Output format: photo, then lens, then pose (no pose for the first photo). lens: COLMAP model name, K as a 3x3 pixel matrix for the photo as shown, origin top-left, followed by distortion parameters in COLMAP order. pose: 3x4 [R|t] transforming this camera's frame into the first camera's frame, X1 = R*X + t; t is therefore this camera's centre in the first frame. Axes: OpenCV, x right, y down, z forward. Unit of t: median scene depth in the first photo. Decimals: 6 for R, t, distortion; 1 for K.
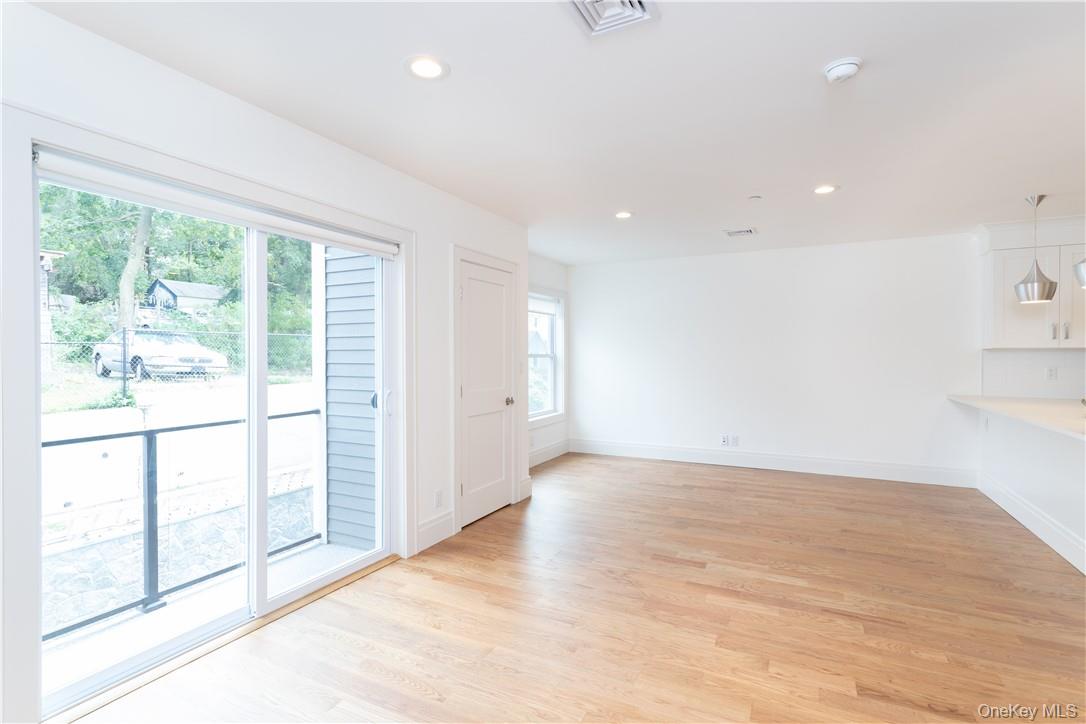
lens RADIAL K [[513.6, 0, 548.5], [0, 513.6, 354.8], [0, 0, 1]] dist [0.001260, 0.000500]
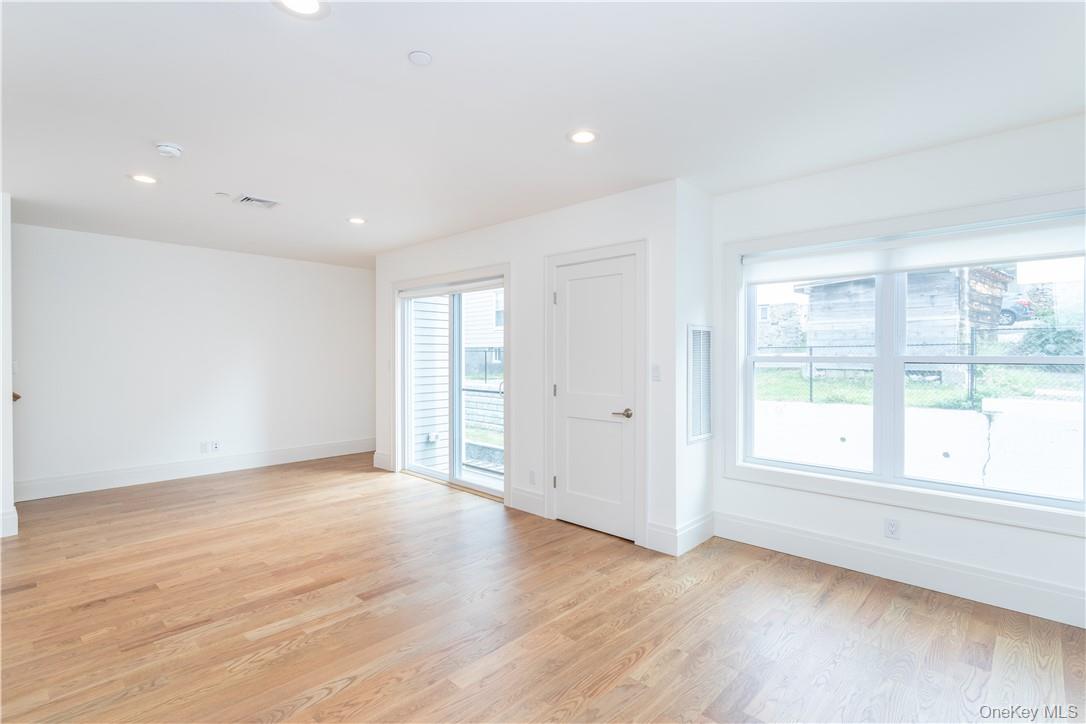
lens RADIAL K [[513.0, 0, 526.5], [0, 513.0, 360.5], [0, 0, 1]] dist [0.000230, 0.001386]
pose [[-0.295186, 0.012843, -0.955353, 1.020429], [-0.002625, 0.999895, 0.014252, -0.007691], [0.955436, 0.006715, -0.295122, 1.480235]]
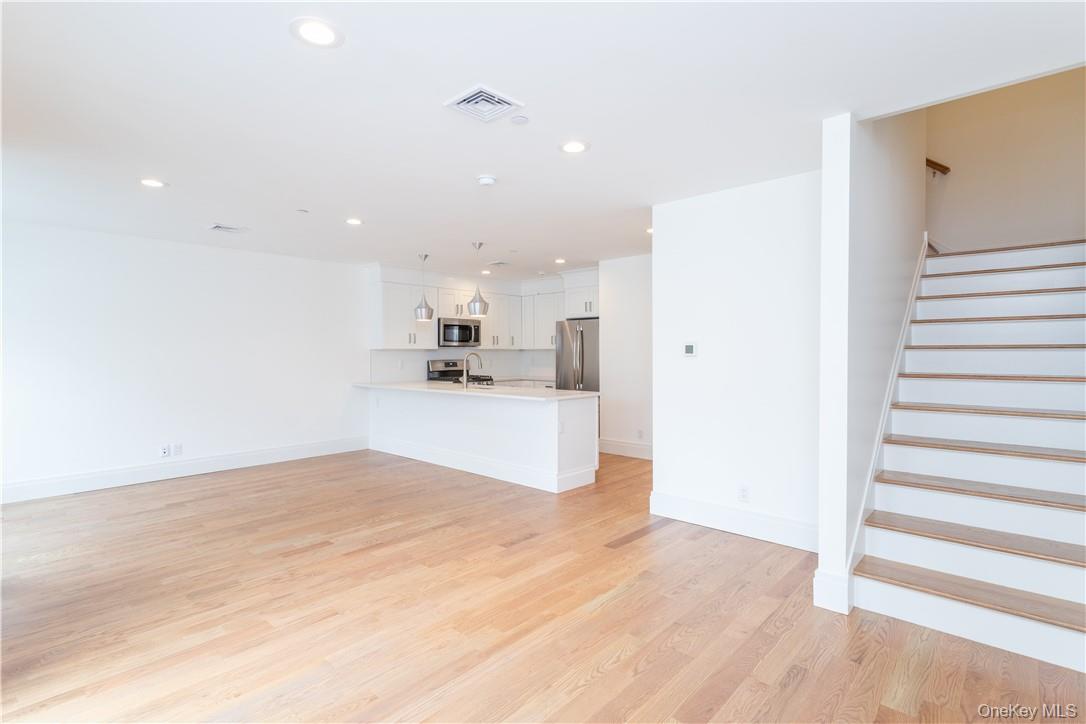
lens RADIAL K [[536.1, 0, 526.4], [0, 536.1, 358.2], [0, 0, 1]] dist [0.000587, 0.000664]
pose [[0.286448, -0.011120, 0.958031, -0.664496], [0.006625, 0.999932, 0.009626, 0.002017], [-0.958073, 0.003590, 0.286503, 0.248680]]
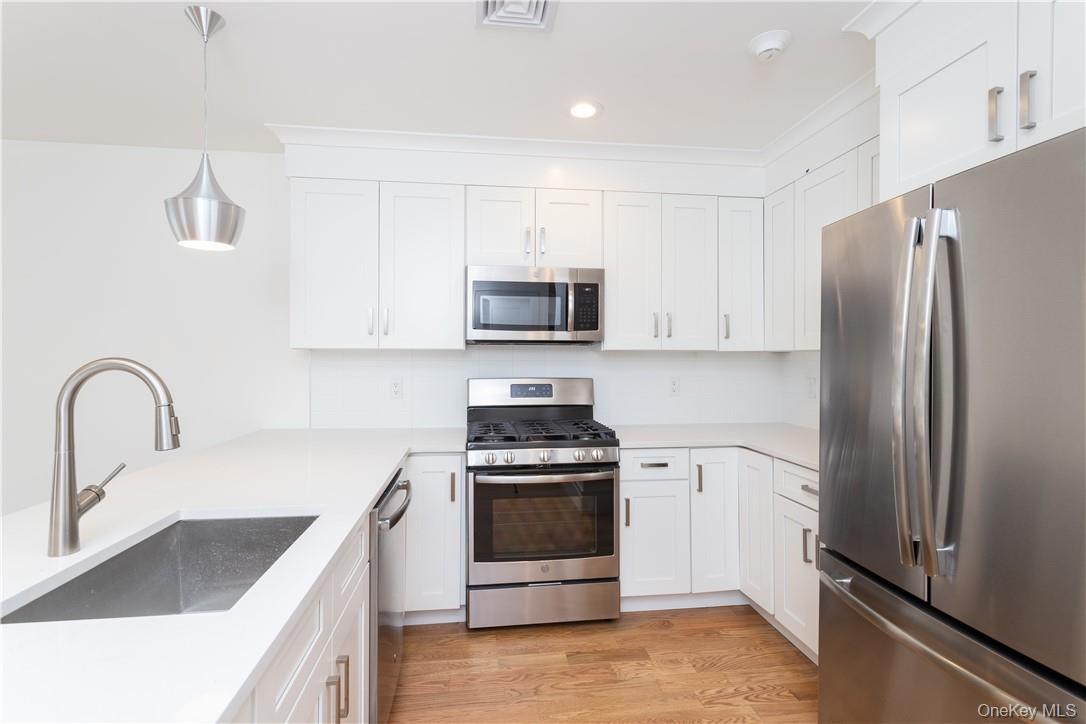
lens RADIAL K [[517.2, 0, 539.9], [0, 517.2, 358.5], [0, 0, 1]] dist [0.000294, 0.001038]
pose [[0.821111, 0.002017, 0.570765, 1.077524], [-0.000812, 0.999997, -0.002365, -0.001787], [-0.570768, 0.001478, 0.821110, 0.528163]]
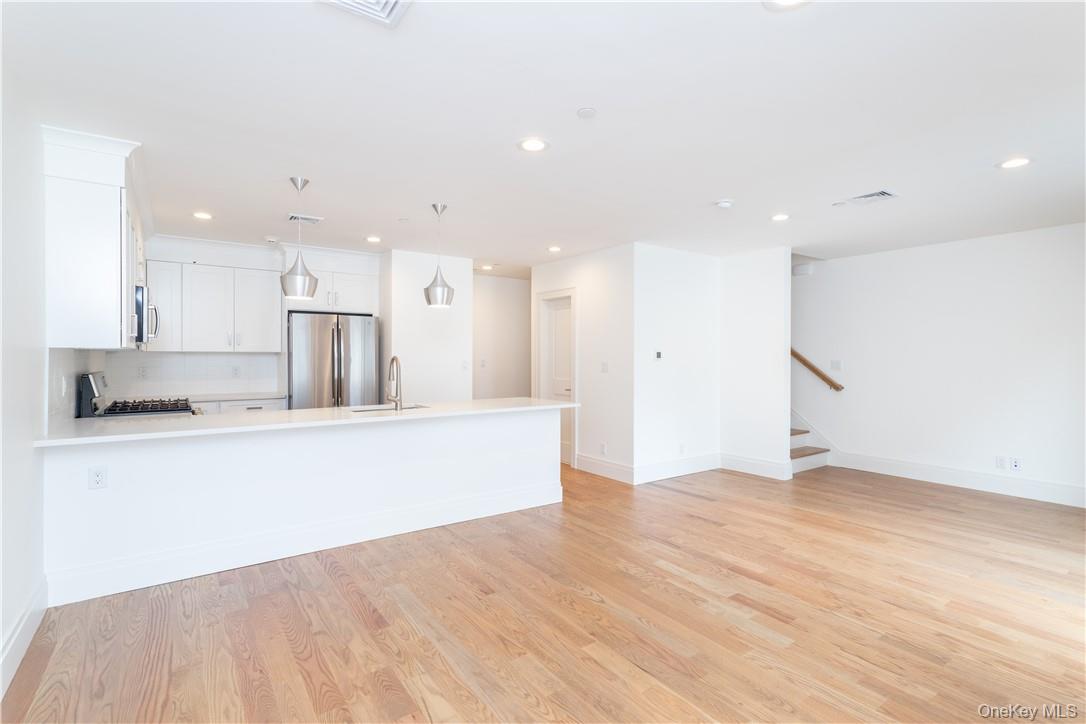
lens RADIAL K [[524.8, 0, 559.2], [0, 524.8, 360.0], [0, 0, 1]] dist [0.001061, -0.000099]
pose [[-0.896646, -0.001356, 0.442746, 0.169653], [0.002994, 0.999954, 0.009127, -0.002365], [-0.442738, 0.009510, -0.896601, 1.876447]]
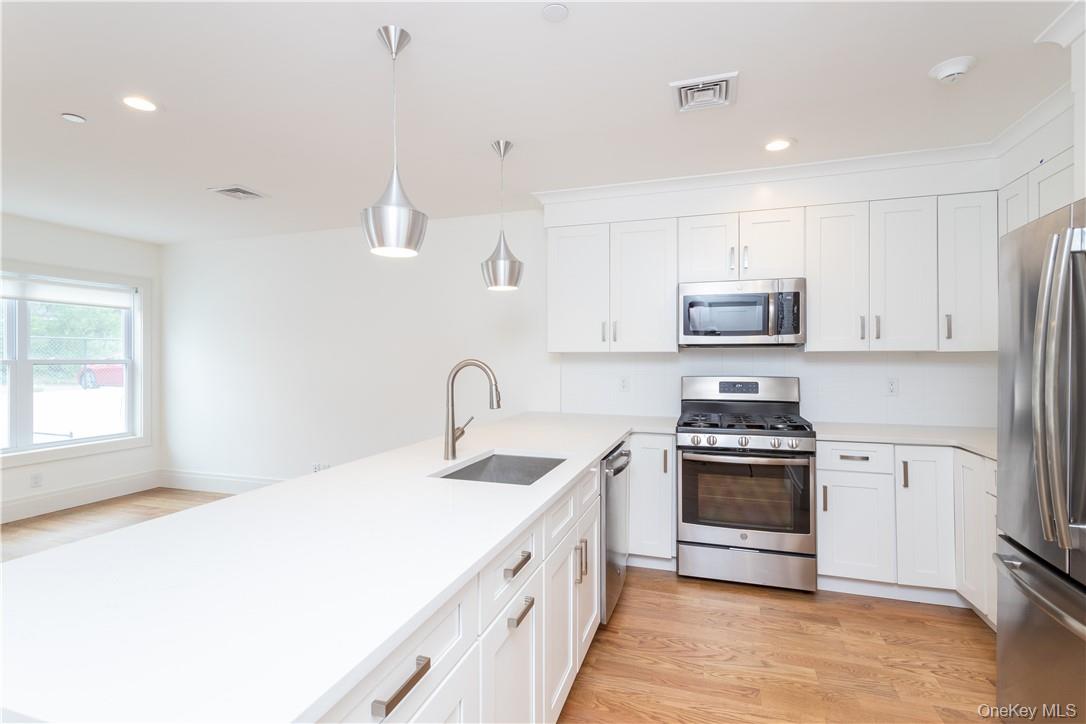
lens RADIAL K [[517.2, 0, 539.9], [0, 517.2, 358.5], [0, 0, 1]] dist [0.000294, 0.001038]
pose [[0.987624, 0.000331, 0.156837, 1.026956], [0.000327, 0.999991, -0.004170, -0.001453], [-0.156837, 0.004170, 0.987616, 0.319222]]
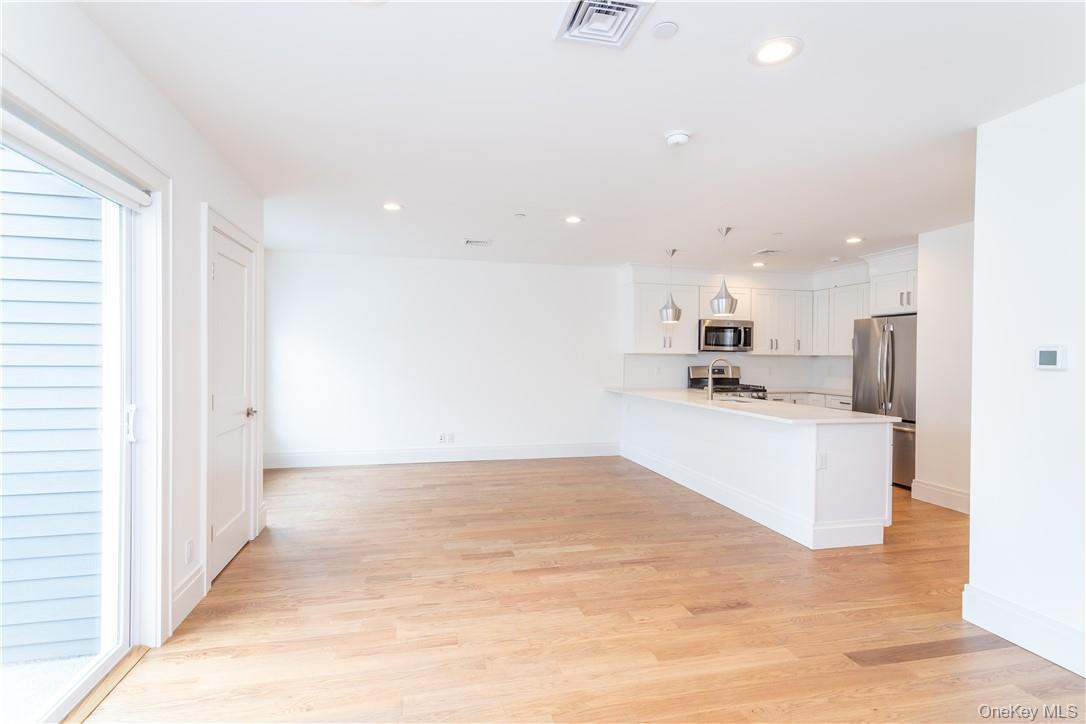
lens RADIAL K [[513.0, 0, 526.5], [0, 513.0, 360.5], [0, 0, 1]] dist [0.000230, 0.001386]
pose [[0.772985, 0.002885, 0.634418, -0.342257], [-0.008351, 0.999949, 0.005628, 0.001816], [-0.634369, -0.009648, 0.772970, 0.154366]]
